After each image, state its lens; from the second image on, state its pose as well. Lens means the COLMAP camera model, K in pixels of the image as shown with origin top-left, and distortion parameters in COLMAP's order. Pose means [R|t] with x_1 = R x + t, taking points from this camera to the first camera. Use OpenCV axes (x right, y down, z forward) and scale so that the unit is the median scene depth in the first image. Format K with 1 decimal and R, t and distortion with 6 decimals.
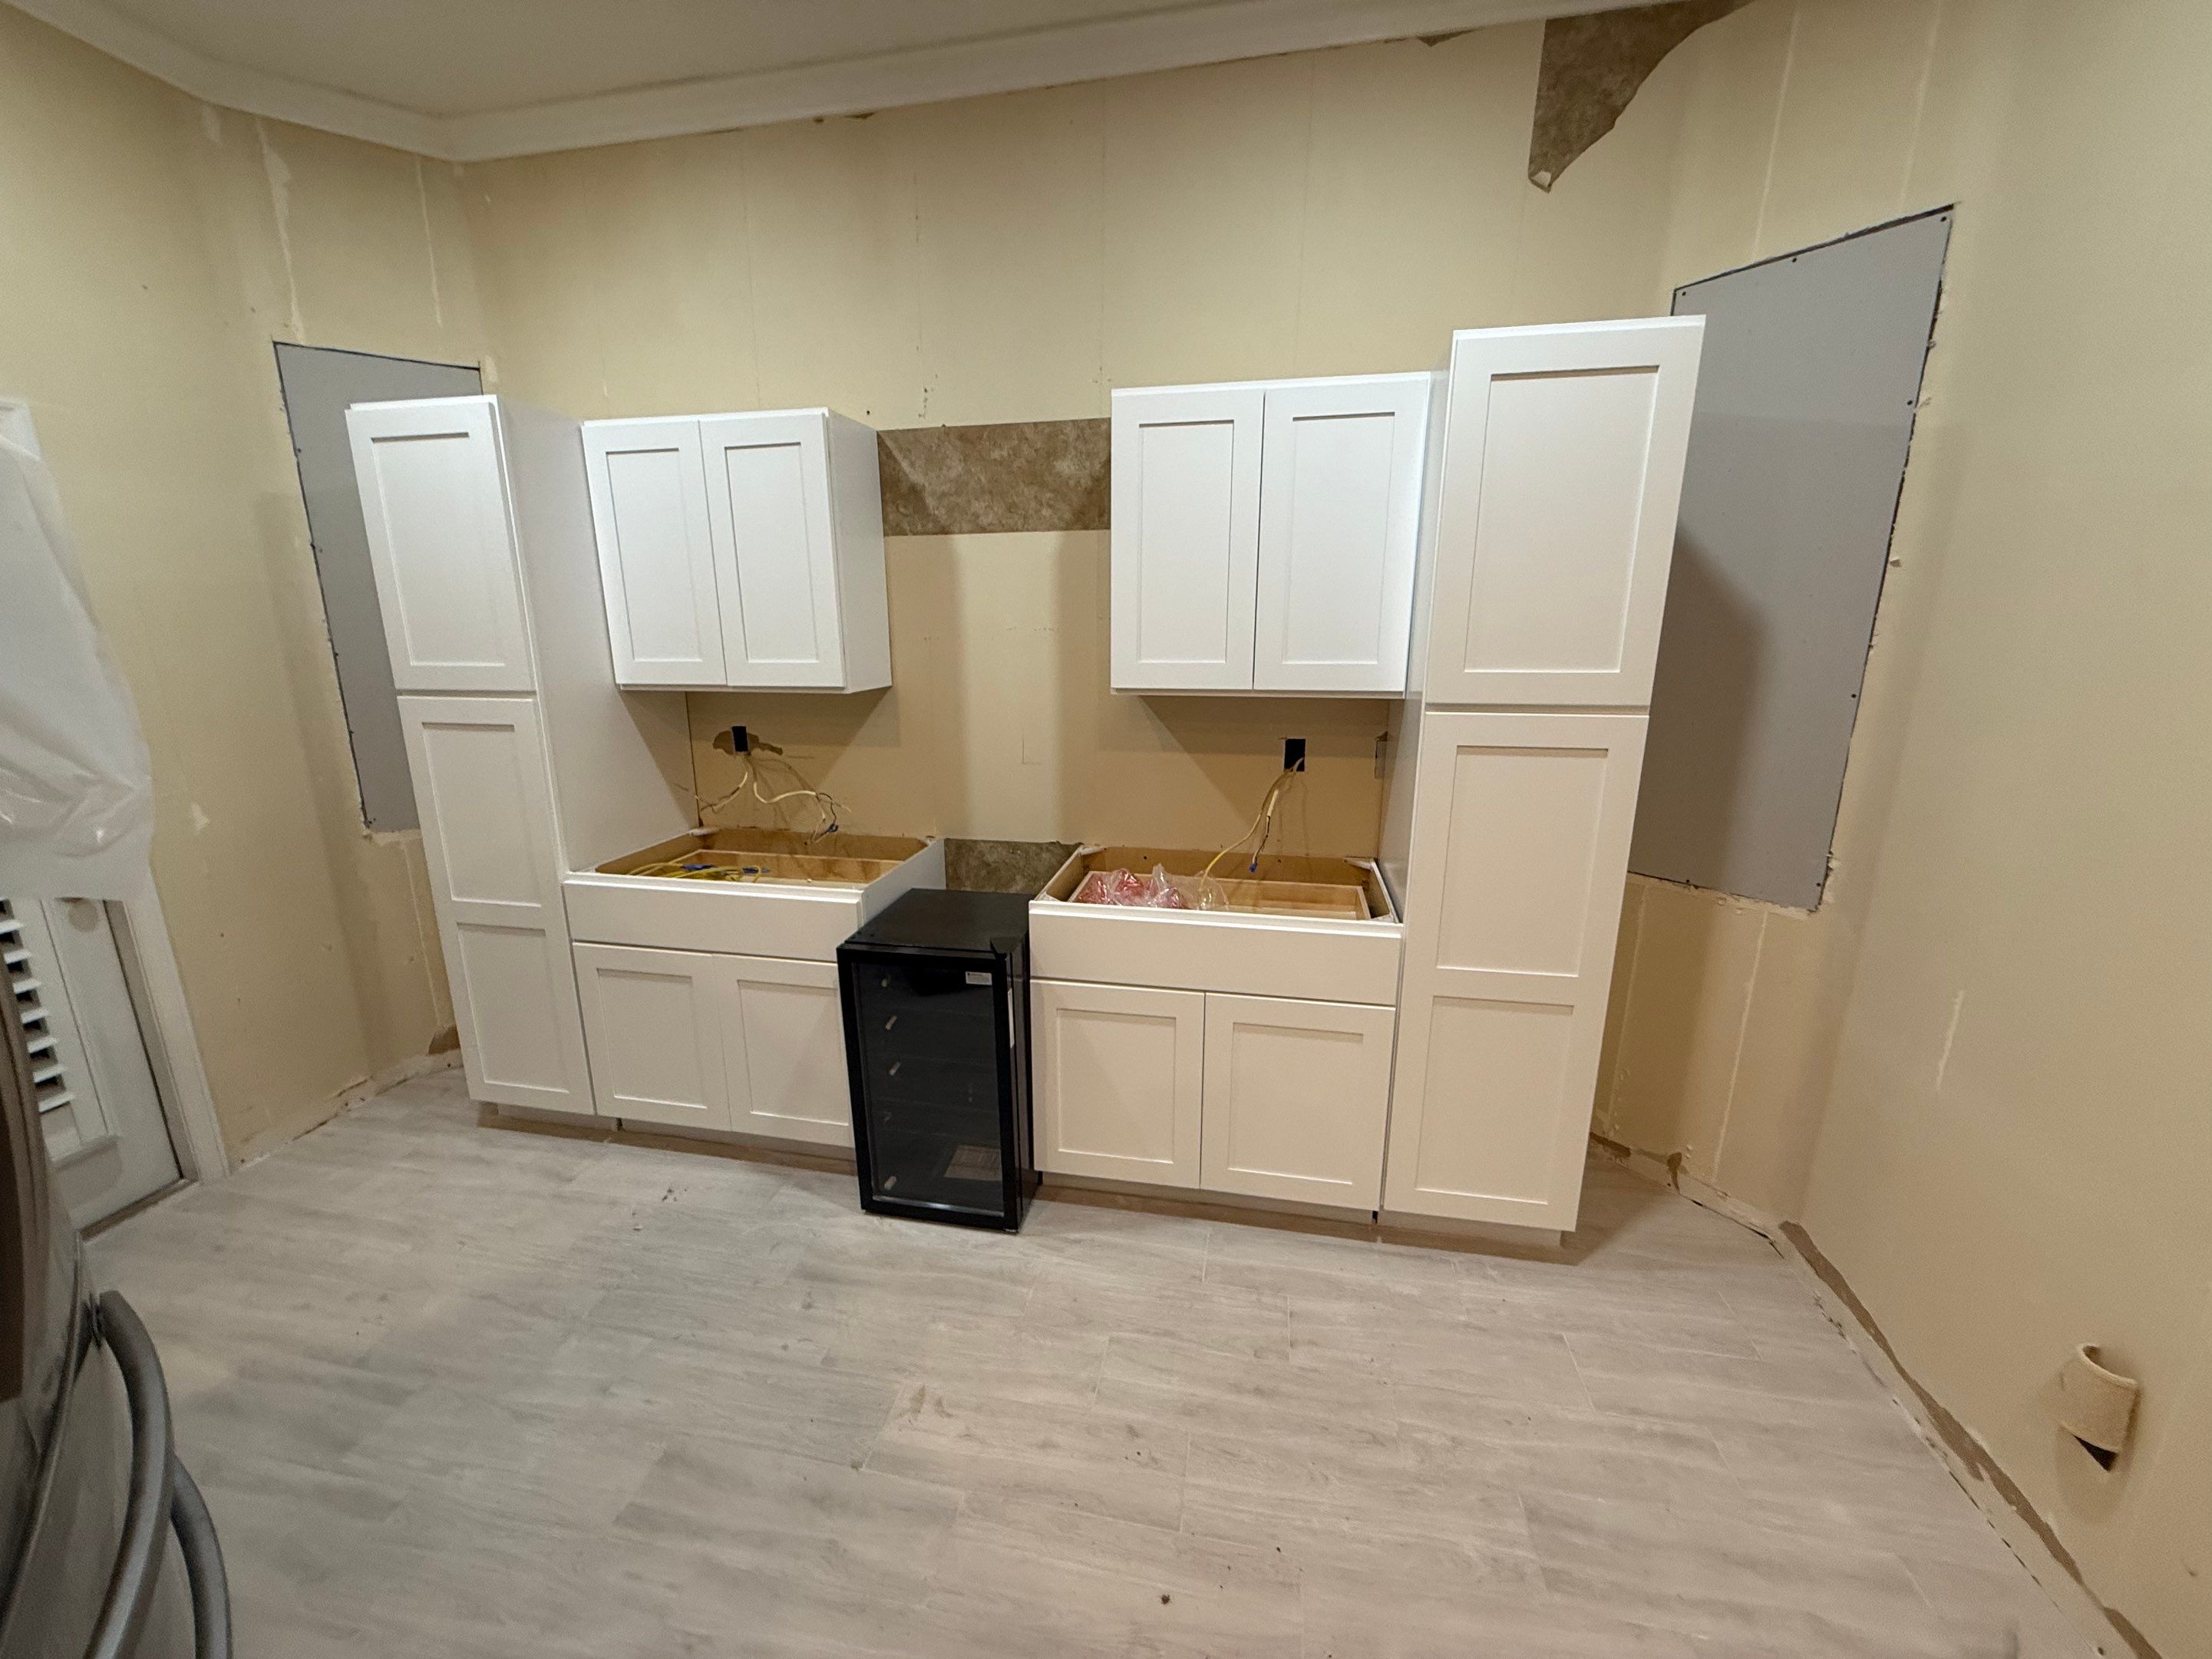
lens RADIAL K [[883.9, 0, 1089.8], [0, 883.9, 827.0], [0, 0, 1]] dist [-0.001072, 0.000312]
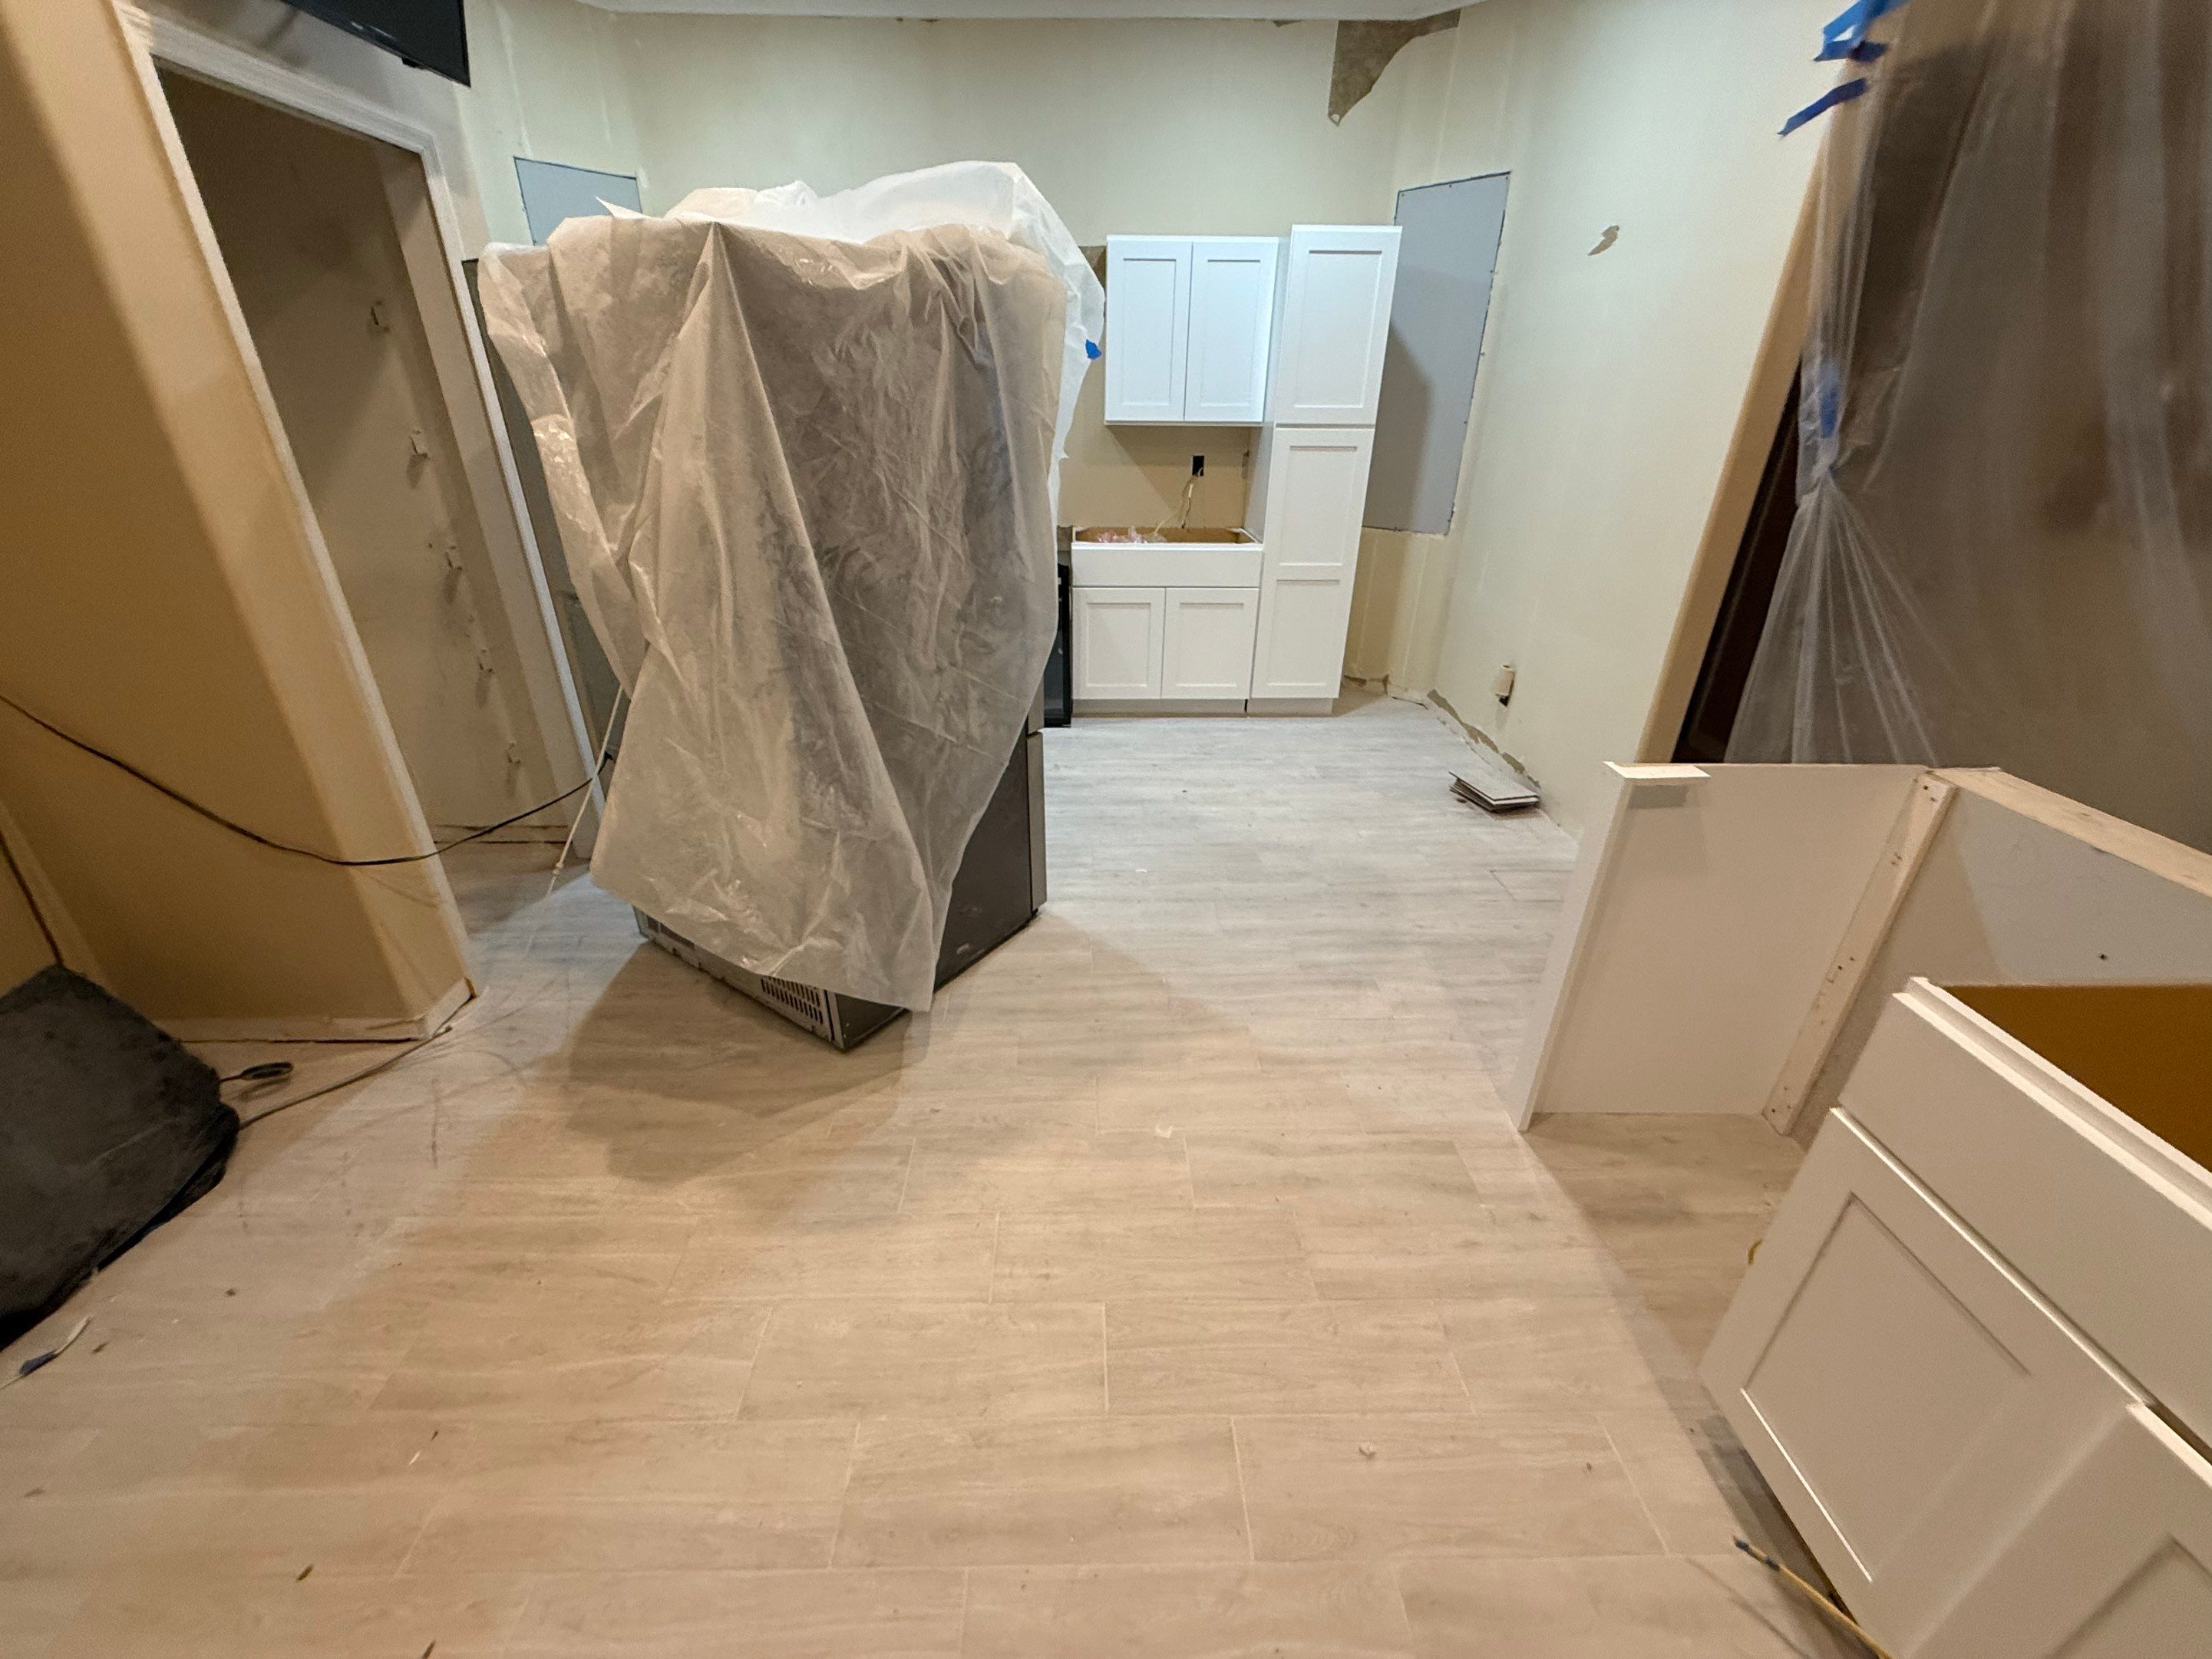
lens RADIAL K [[883.9, 0, 1090.6], [0, 883.9, 831.4], [0, 0, 1]] dist [-0.001072, 0.000312]
pose [[0.975526, -0.086742, 0.202054, -0.474098], [0.039867, 0.973446, 0.225421, 0.266201], [-0.216242, -0.211848, 0.953079, -0.936199]]
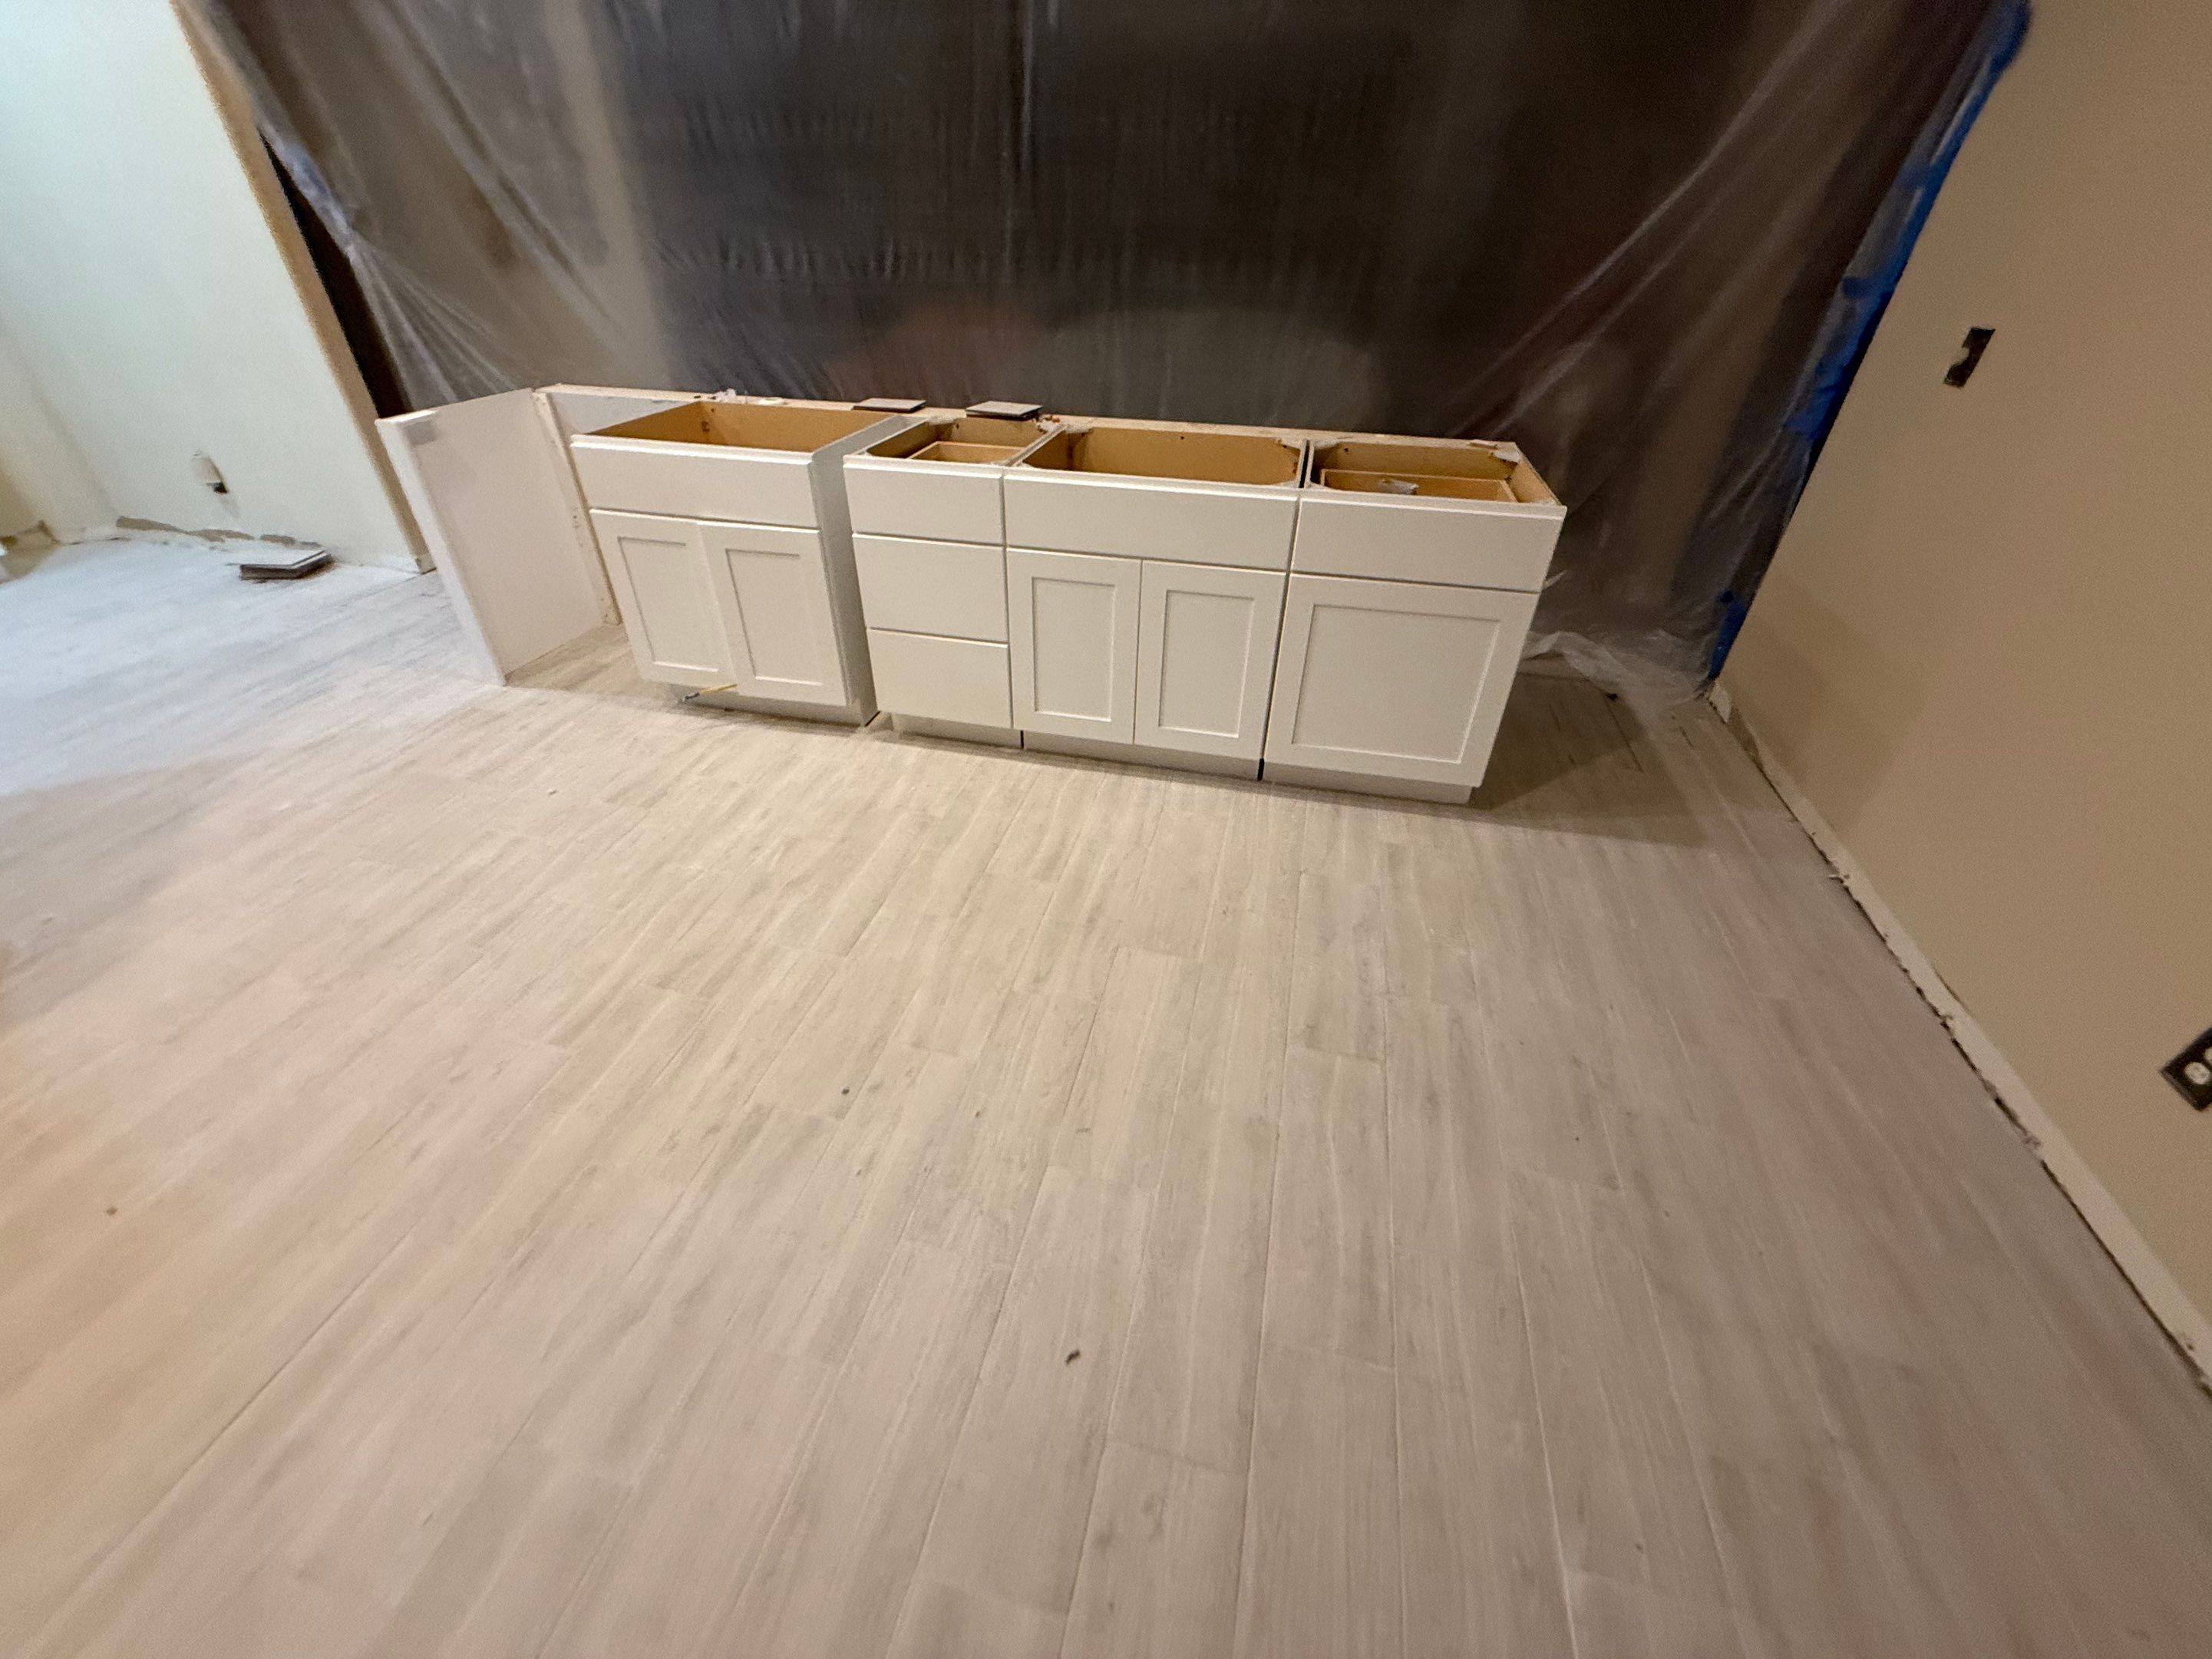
lens RADIAL K [[883.9, 0, 1098.9], [0, 883.9, 833.1], [0, 0, 1]] dist [-0.001072, 0.000312]
pose [[0.034576, -0.574492, 0.817780, -1.176548], [0.220736, 0.802451, 0.554390, 0.402403], [-0.974721, 0.161345, 0.154556, -1.364062]]
